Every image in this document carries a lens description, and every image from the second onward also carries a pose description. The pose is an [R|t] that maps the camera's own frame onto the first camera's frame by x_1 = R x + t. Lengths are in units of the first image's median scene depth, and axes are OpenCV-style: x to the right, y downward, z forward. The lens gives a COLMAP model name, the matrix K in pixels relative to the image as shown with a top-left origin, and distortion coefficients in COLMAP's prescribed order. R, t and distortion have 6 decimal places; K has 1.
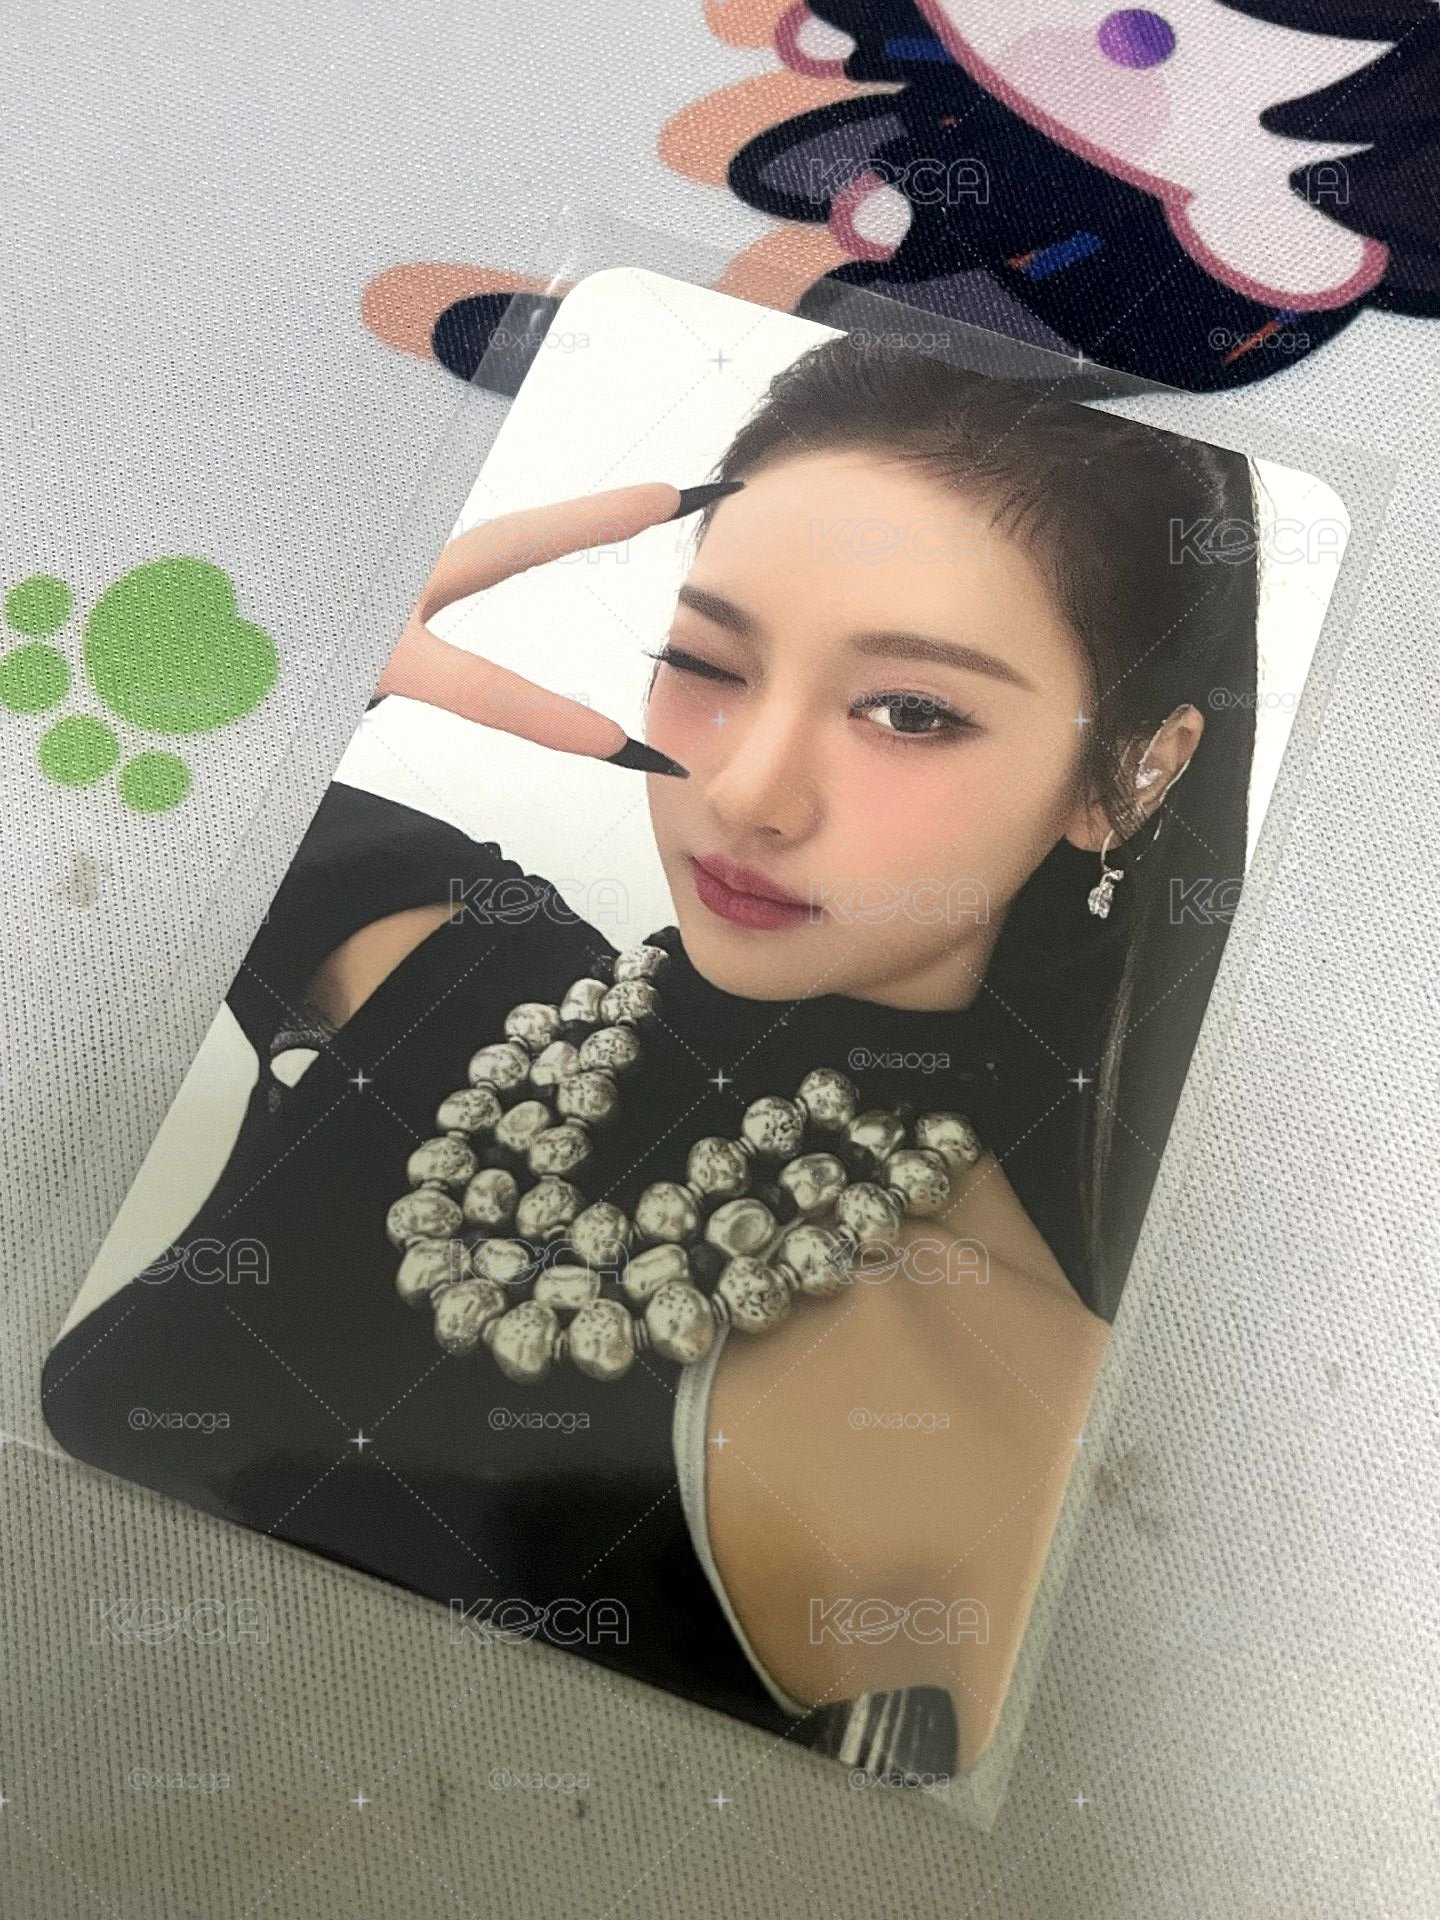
lens RADIAL K [[1939.2, 0, 726.8], [0, 1939.2, 971.2], [0, 0, 1]] dist [-0.025430, 0.000000]
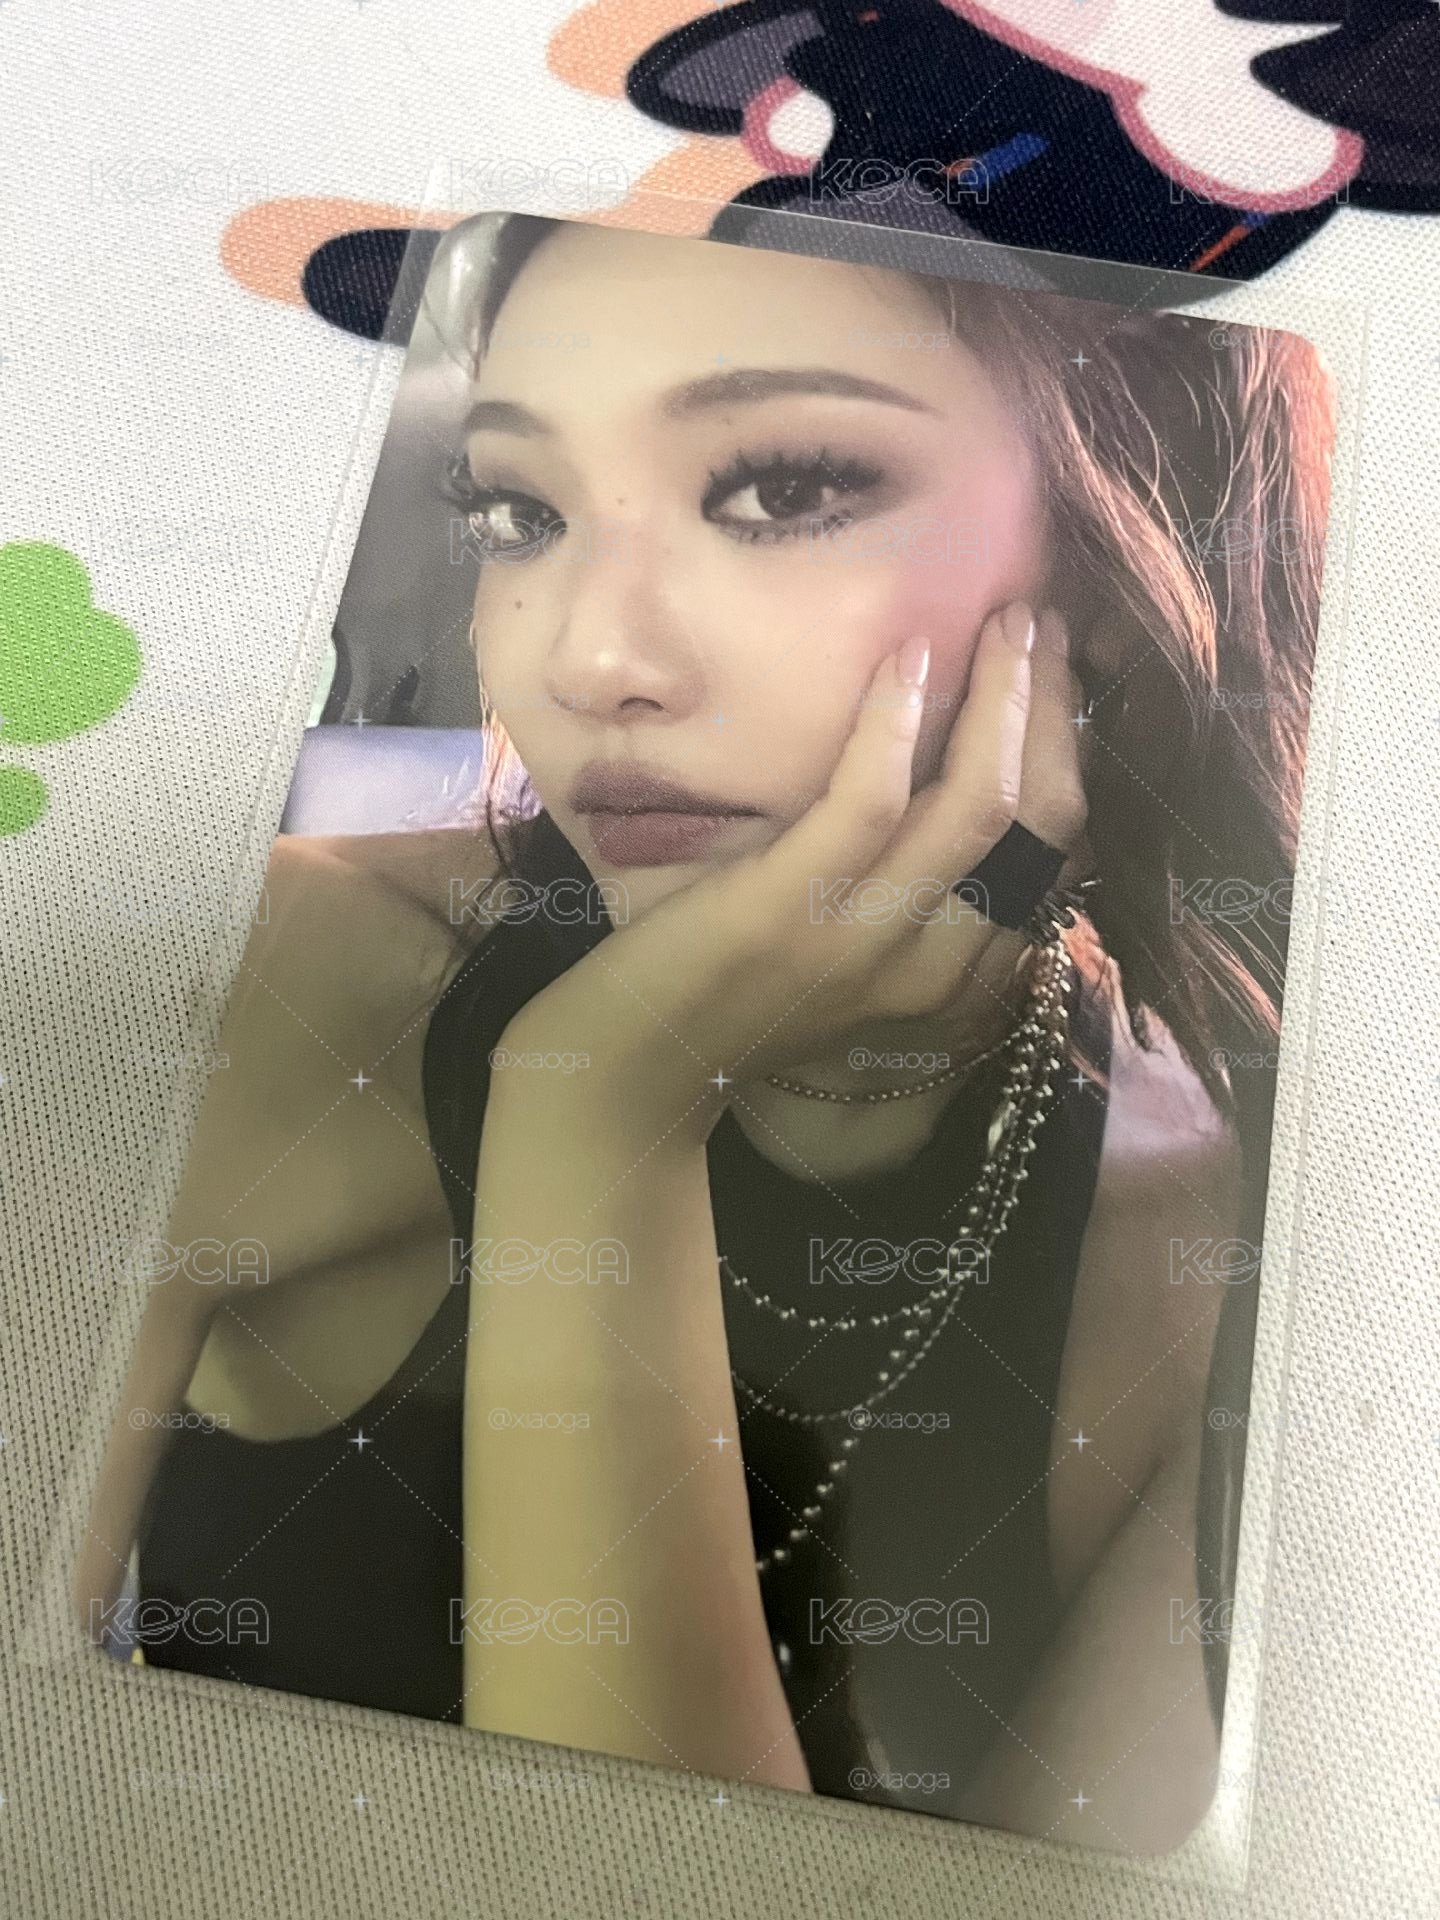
lens RADIAL K [[1939.2, 0, 712.3], [0, 1939.2, 961.3], [0, 0, 1]] dist [-0.025430, 0.000000]
pose [[0.998801, -0.046438, 0.015481, 0.009181], [0.046080, 0.998680, 0.022711, -0.030590], [-0.016516, -0.021970, 0.999622, 0.115354]]
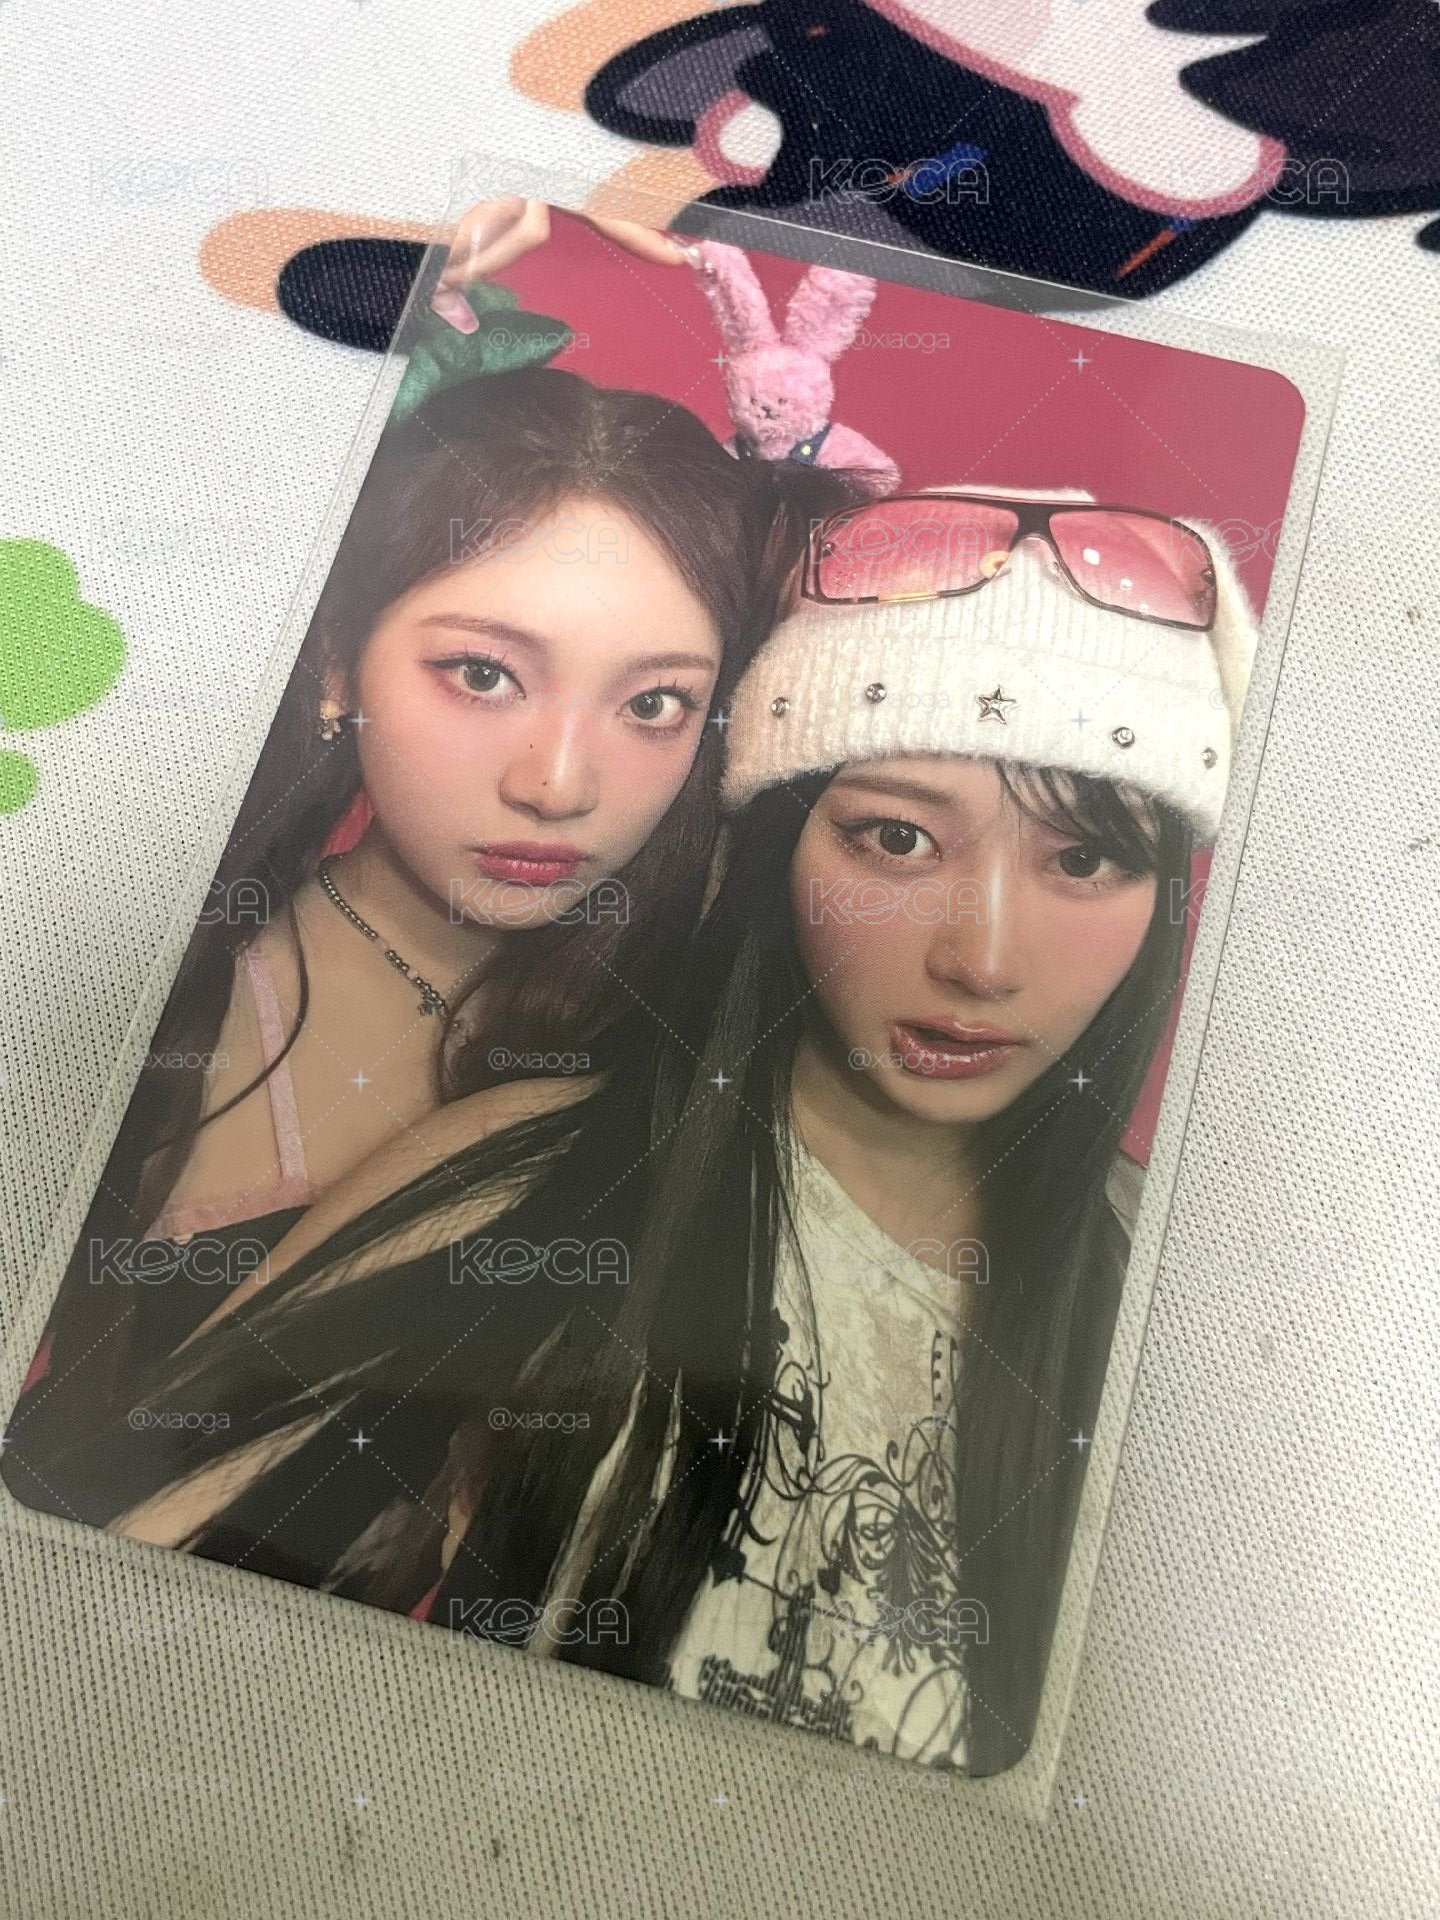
lens RADIAL K [[1939.2, 0, 728.6], [0, 1939.2, 963.7], [0, 0, 1]] dist [-0.025430, 0.000000]
pose [[0.998535, -0.051679, 0.016059, 0.040168], [0.051072, 0.998039, 0.036186, -0.026651], [-0.017898, -0.035313, 0.999216, 0.052729]]
